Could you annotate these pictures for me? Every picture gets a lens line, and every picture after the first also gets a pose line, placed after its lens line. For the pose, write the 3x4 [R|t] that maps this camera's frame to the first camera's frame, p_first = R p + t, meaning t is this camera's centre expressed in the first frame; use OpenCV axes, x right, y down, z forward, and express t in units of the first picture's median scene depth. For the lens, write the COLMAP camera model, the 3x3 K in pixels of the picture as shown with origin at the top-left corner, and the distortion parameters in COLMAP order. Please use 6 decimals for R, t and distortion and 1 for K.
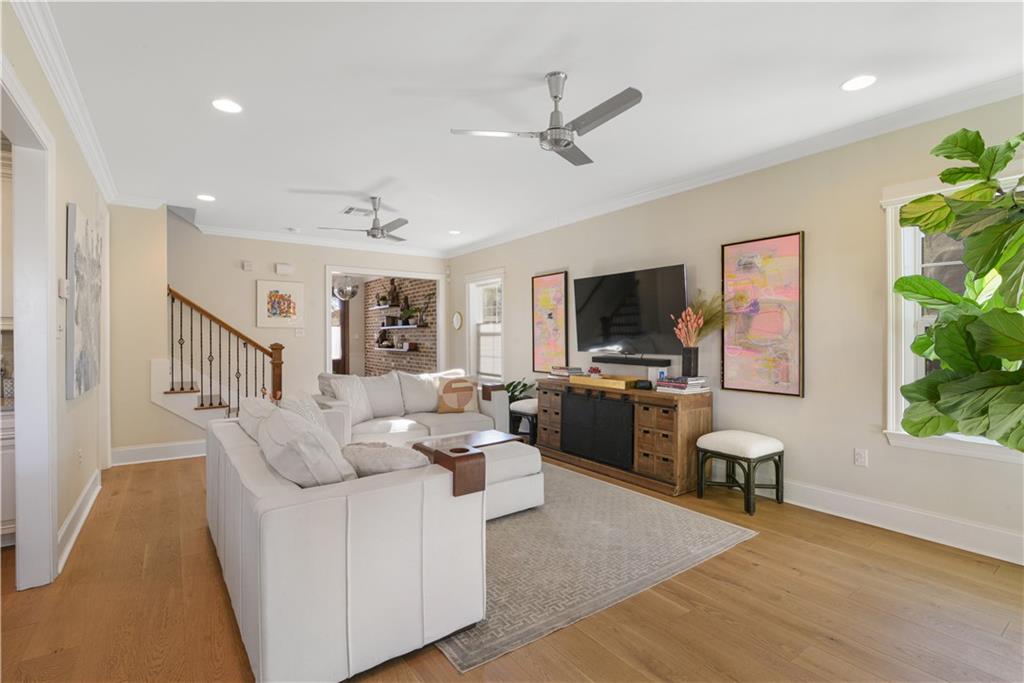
lens RADIAL K [[472.1, 0, 507.9], [0, 472.1, 337.9], [0, 0, 1]] dist [-0.002736, 0.000461]
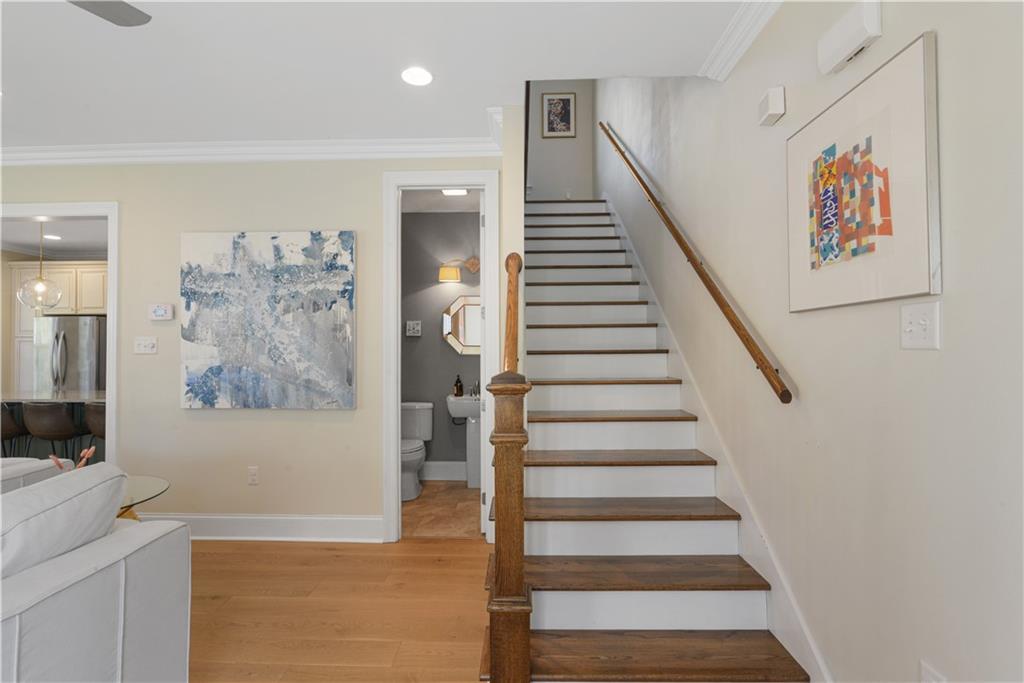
lens RADIAL K [[484.3, 0, 511.1], [0, 484.3, 341.6], [0, 0, 1]] dist [0.000169, -0.000157]
pose [[-0.597956, -0.010389, -0.801462, -0.211562], [0.003910, 0.999866, -0.015877, -0.002688], [0.801519, -0.012627, -0.597836, 1.023987]]
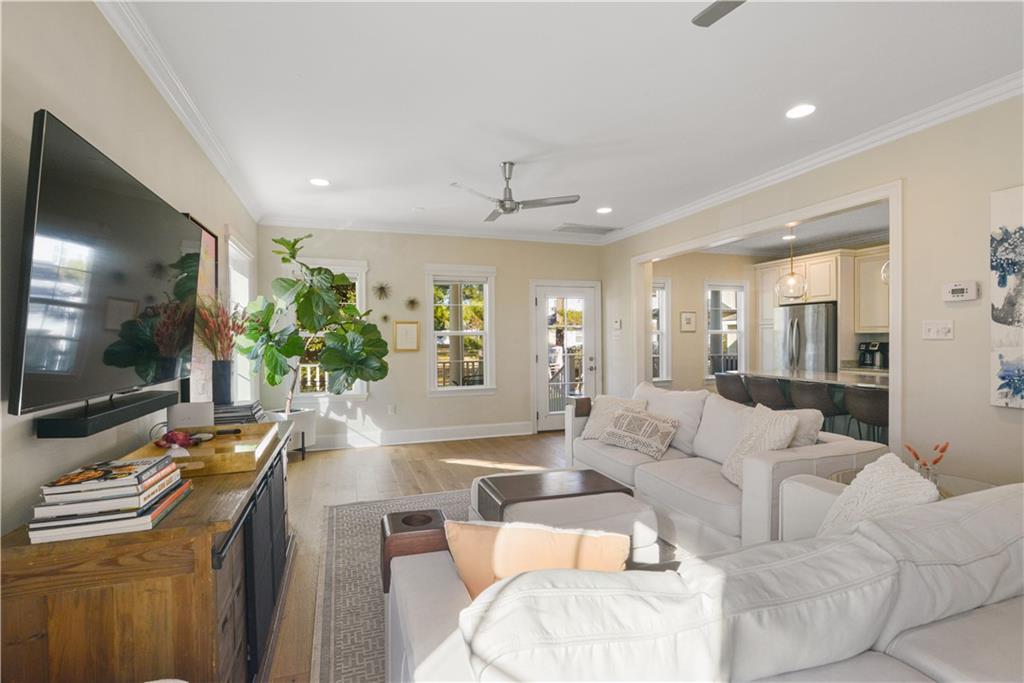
lens RADIAL K [[472.1, 0, 508.5], [0, 472.1, 343.9], [0, 0, 1]] dist [-0.002736, 0.000461]
pose [[-0.962581, 0.005991, 0.270929, -0.118391], [0.009987, 0.999861, 0.013374, -0.005411], [-0.270811, 0.015579, -0.962506, 0.951420]]
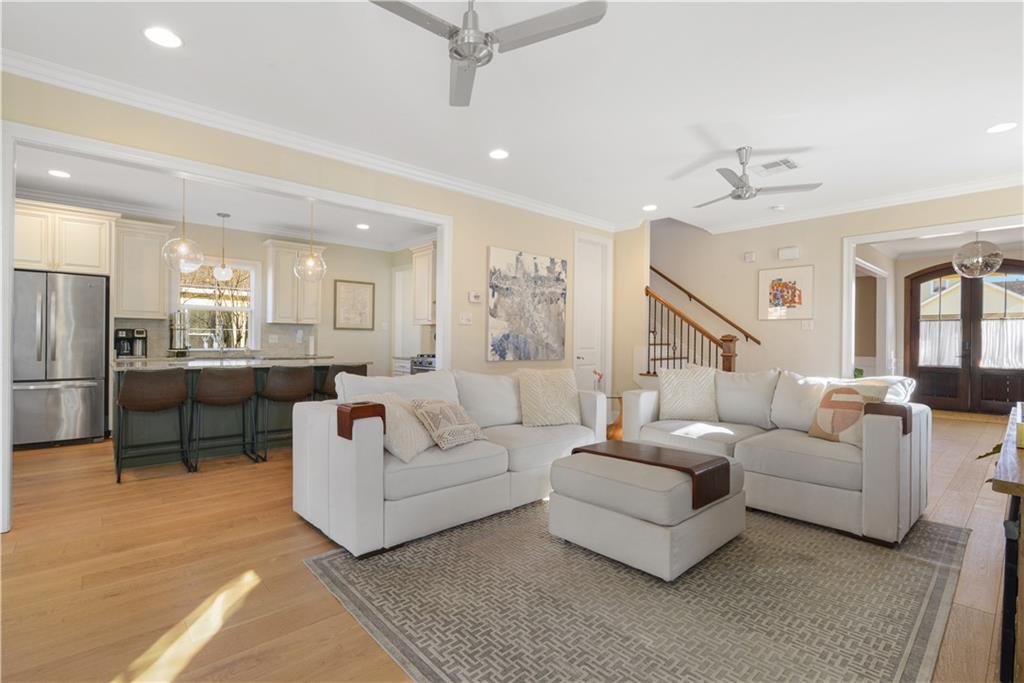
lens RADIAL K [[472.1, 0, 506.5], [0, 472.1, 342.7], [0, 0, 1]] dist [-0.002736, 0.000461]
pose [[0.114318, 0.005998, -0.993426, 0.347648], [-0.012620, 0.999910, 0.004585, 0.024647], [0.993364, 0.012013, 0.114383, 0.384501]]
